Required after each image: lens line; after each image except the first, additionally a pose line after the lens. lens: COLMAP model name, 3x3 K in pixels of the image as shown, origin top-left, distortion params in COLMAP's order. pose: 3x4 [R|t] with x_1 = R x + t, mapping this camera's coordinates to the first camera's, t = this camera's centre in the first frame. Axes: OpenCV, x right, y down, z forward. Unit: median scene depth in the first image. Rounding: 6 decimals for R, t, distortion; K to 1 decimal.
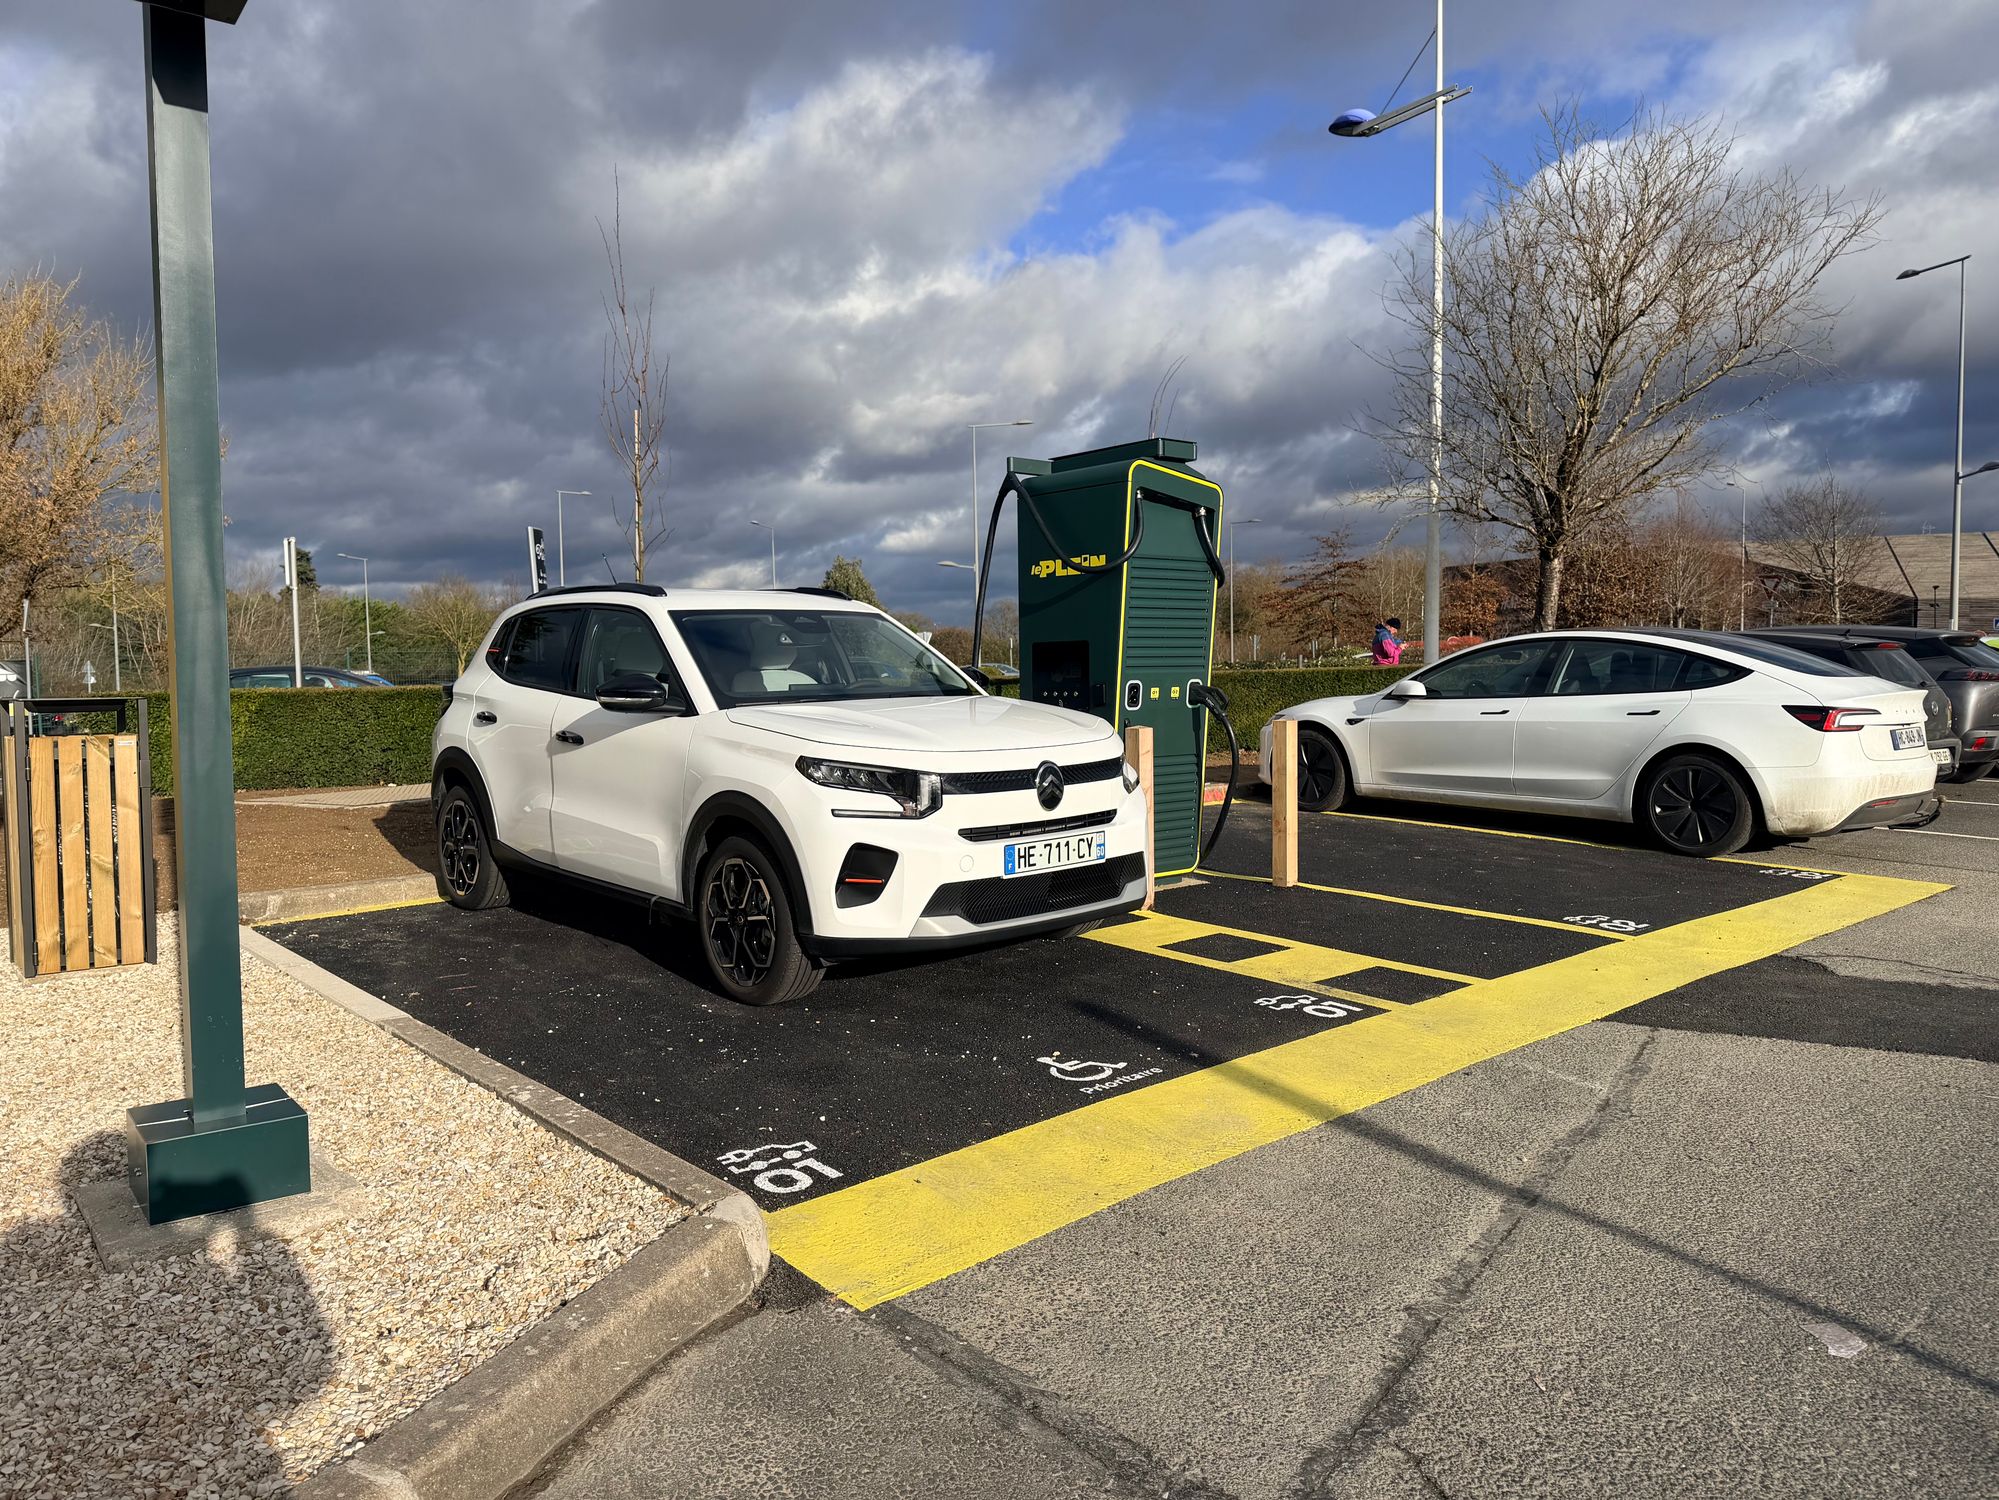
lens RADIAL K [[1420.9, 0, 978.5], [0, 1420.9, 765.0], [0, 0, 1]] dist [0.065097, -0.089181]
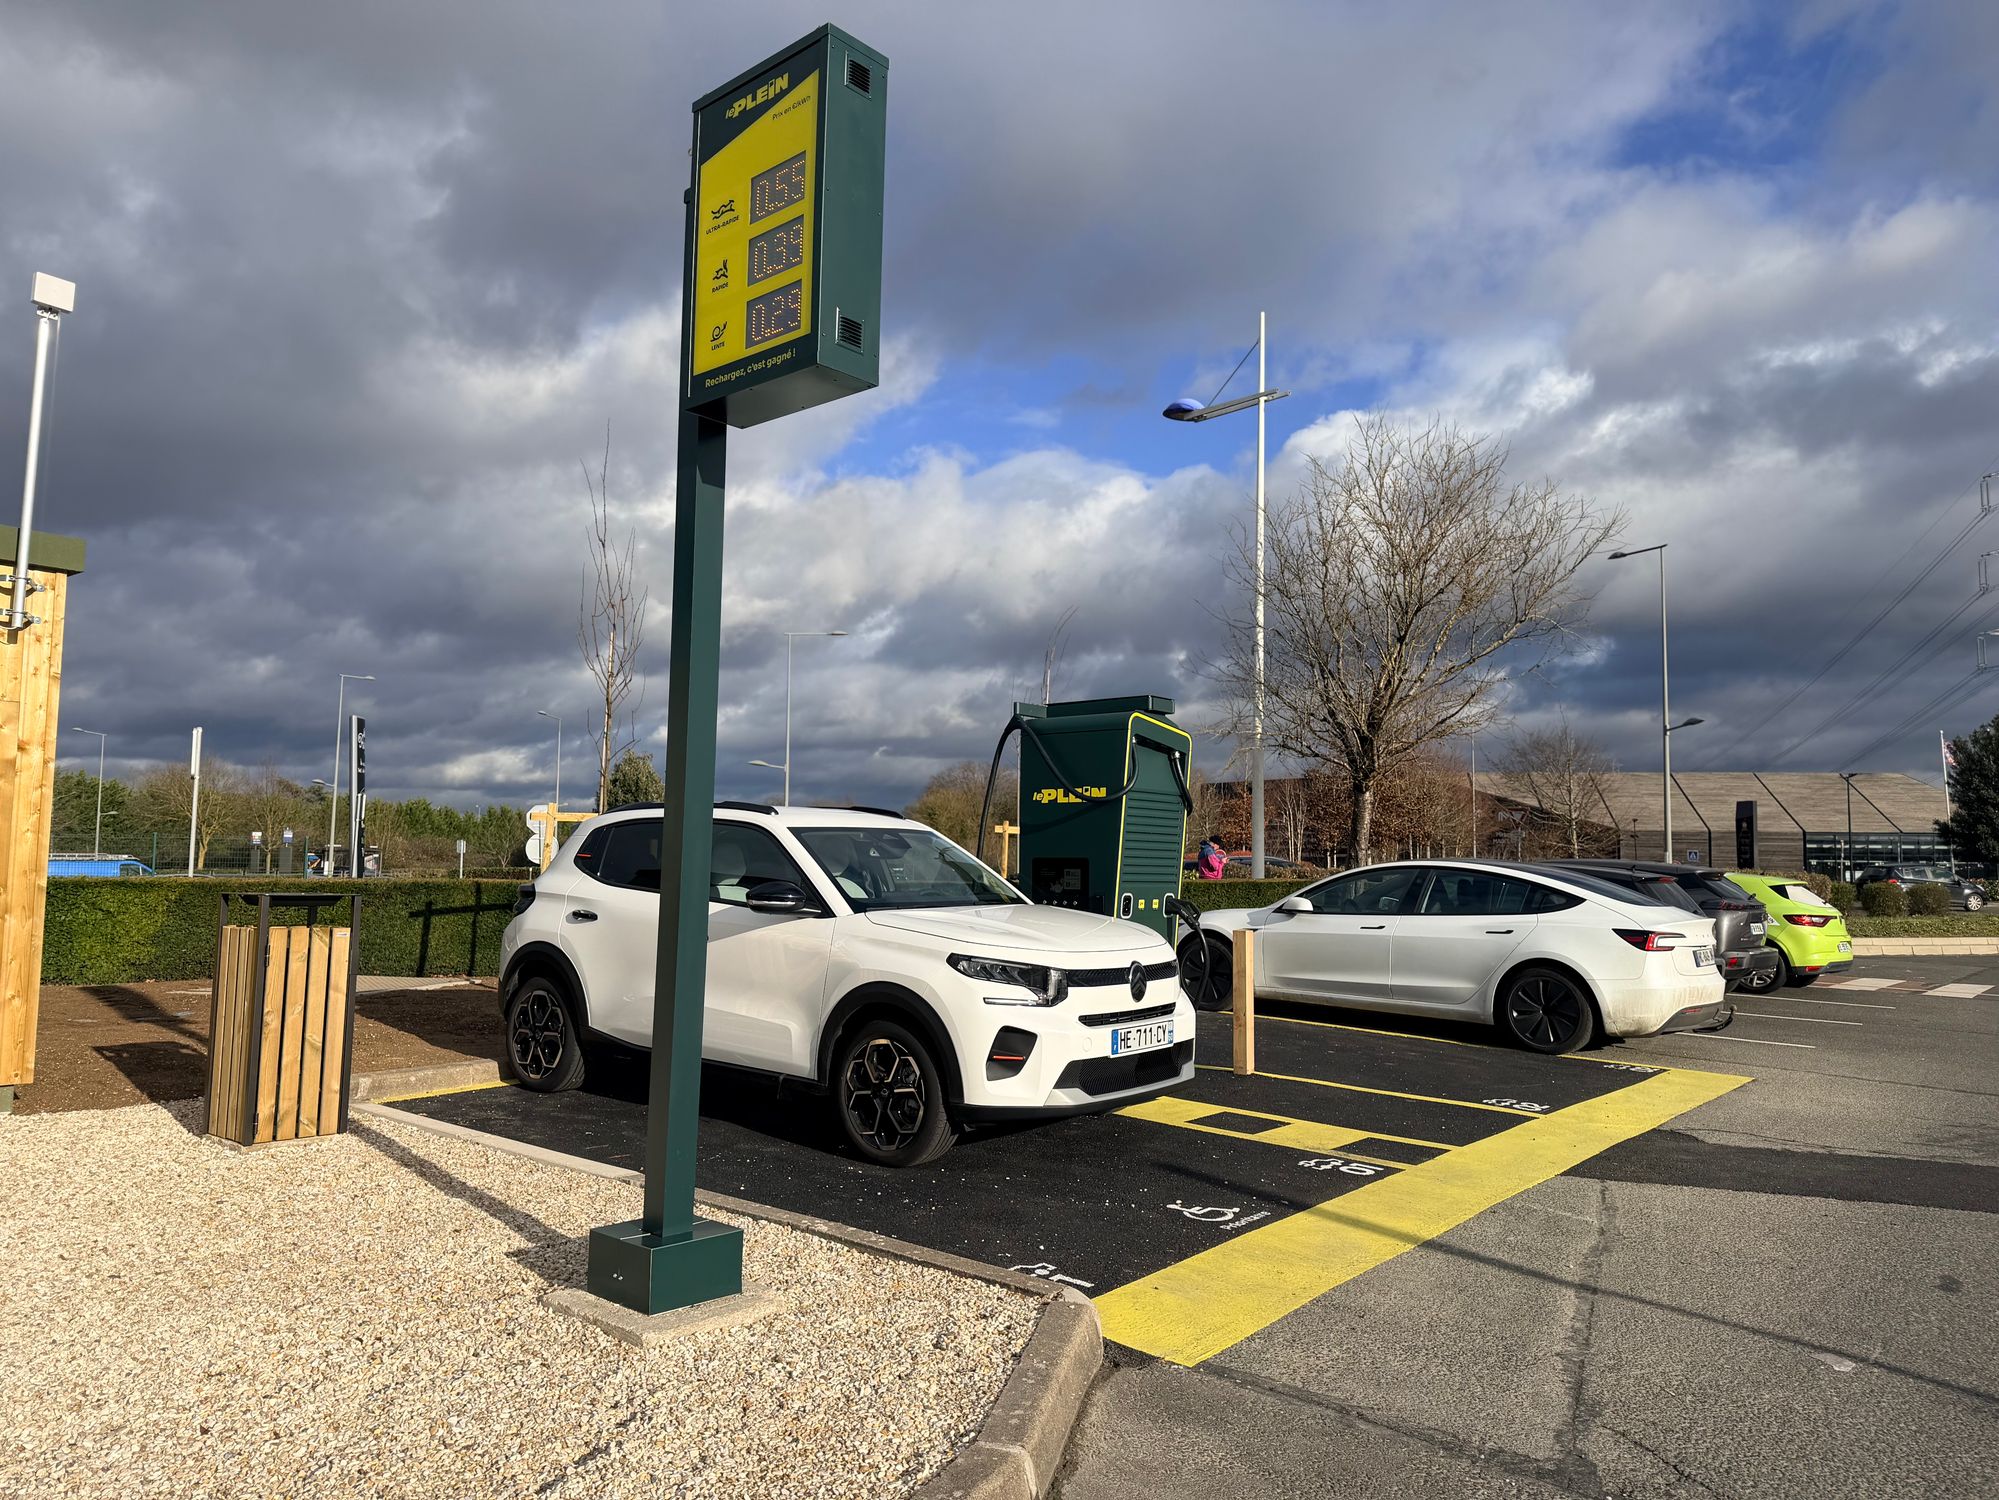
lens RADIAL K [[1420.9, 0, 999.3], [0, 1420.9, 767.6], [0, 0, 1]] dist [0.065097, -0.089181]
pose [[0.985165, 0.040073, 0.166867, -0.204341], [-0.016434, 0.989916, -0.140702, 0.004529], [-0.170823, 0.135872, 0.975888, -0.151264]]
